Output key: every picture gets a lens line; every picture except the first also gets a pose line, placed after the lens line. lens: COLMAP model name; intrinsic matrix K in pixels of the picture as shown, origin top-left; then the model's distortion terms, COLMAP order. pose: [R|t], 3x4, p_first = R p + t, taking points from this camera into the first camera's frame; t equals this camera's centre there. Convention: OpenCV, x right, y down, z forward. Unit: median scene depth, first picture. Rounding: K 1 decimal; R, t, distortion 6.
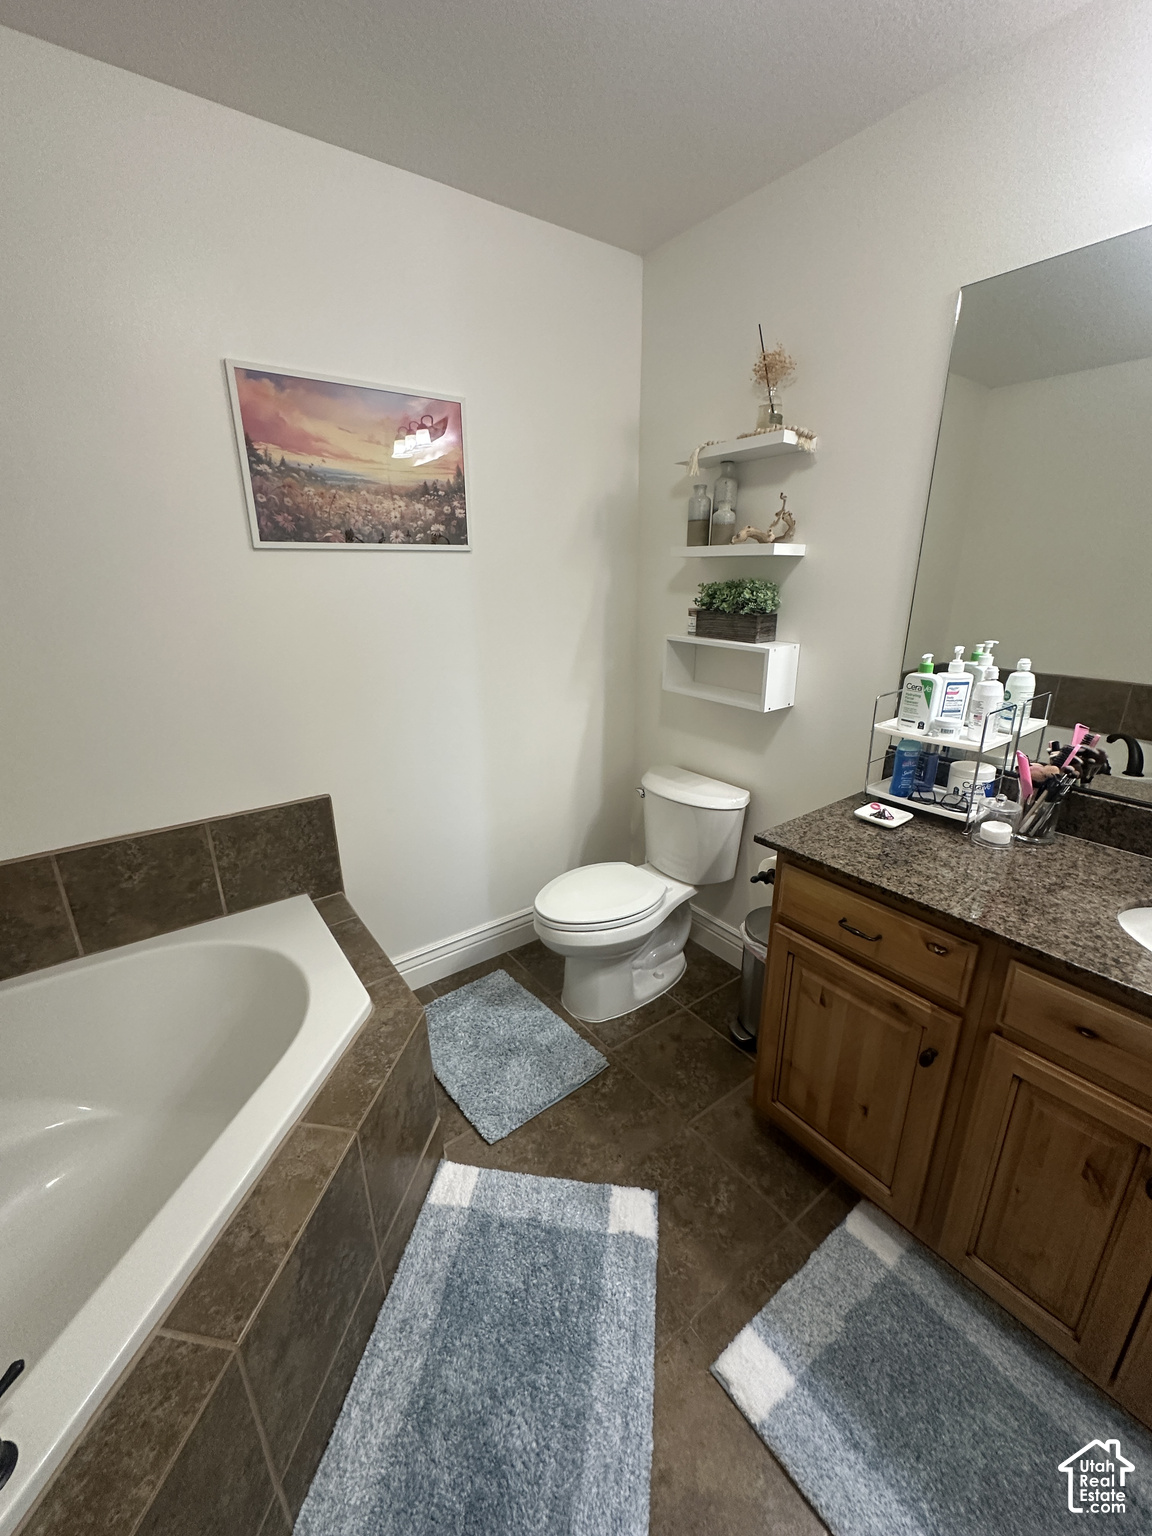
lens RADIAL K [[614.3, 0, 574.5], [0, 614.3, 768.6], [0, 0, 1]] dist [-0.004390, 0.001369]
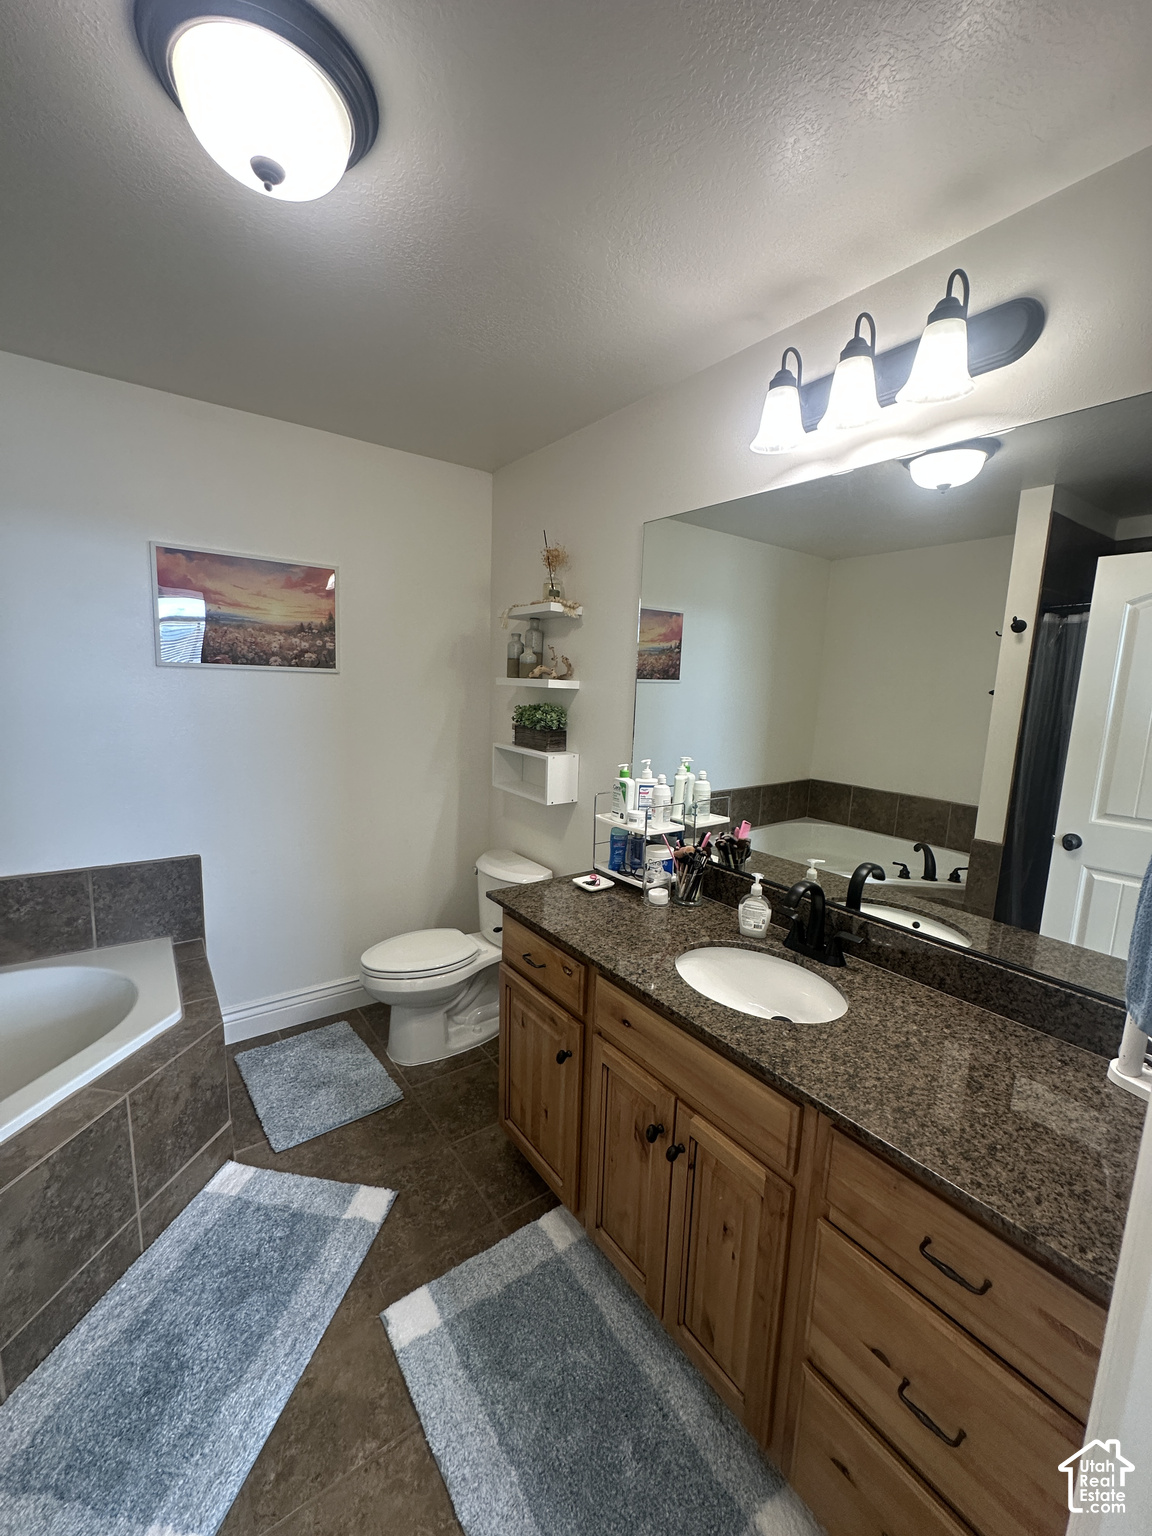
lens RADIAL K [[614.3, 0, 576.4], [0, 614.3, 769.2], [0, 0, 1]] dist [-0.004390, 0.001369]
pose [[0.998932, 0.045995, 0.004351, 0.397074], [-0.044576, 0.984276, -0.170918, 0.055423], [-0.012143, 0.170542, 0.985276, -0.301425]]
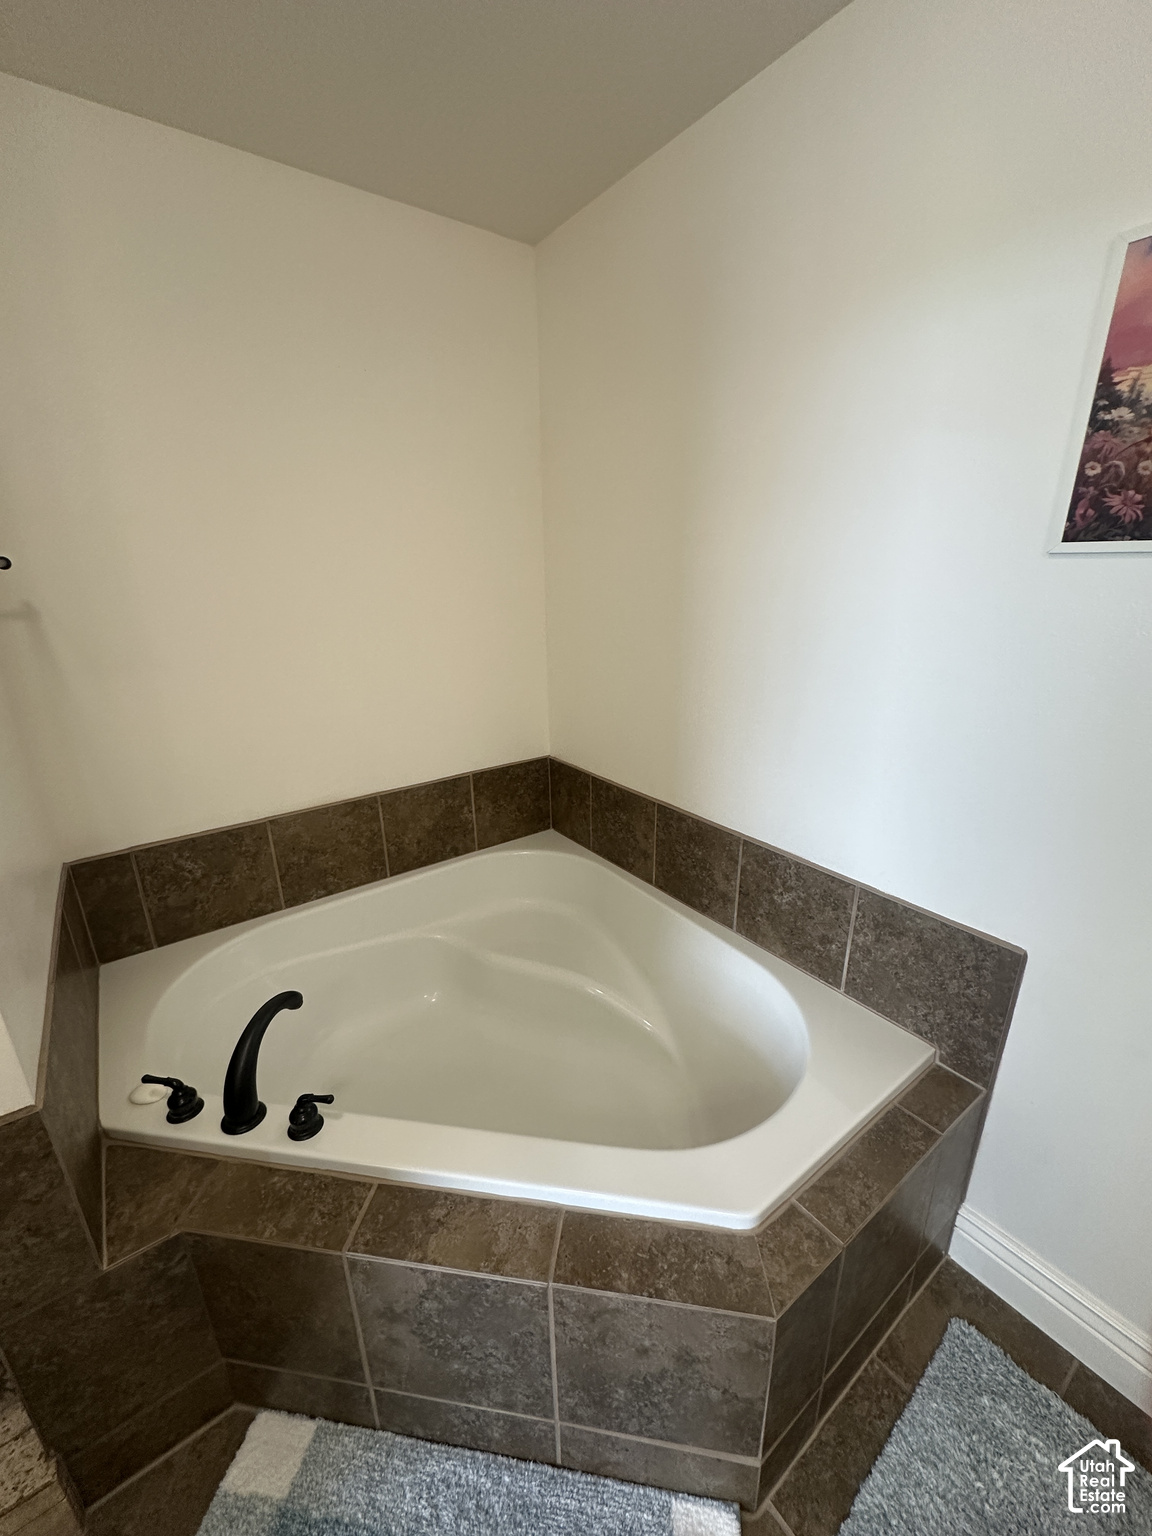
lens RADIAL K [[614.3, 0, 575.0], [0, 614.3, 768.5], [0, 0, 1]] dist [-0.004390, 0.001369]
pose [[0.005641, 0.321399, -0.946927, 0.134635], [-0.299359, 0.904057, 0.305065, -0.198126], [0.954124, 0.281750, 0.101313, 0.512979]]
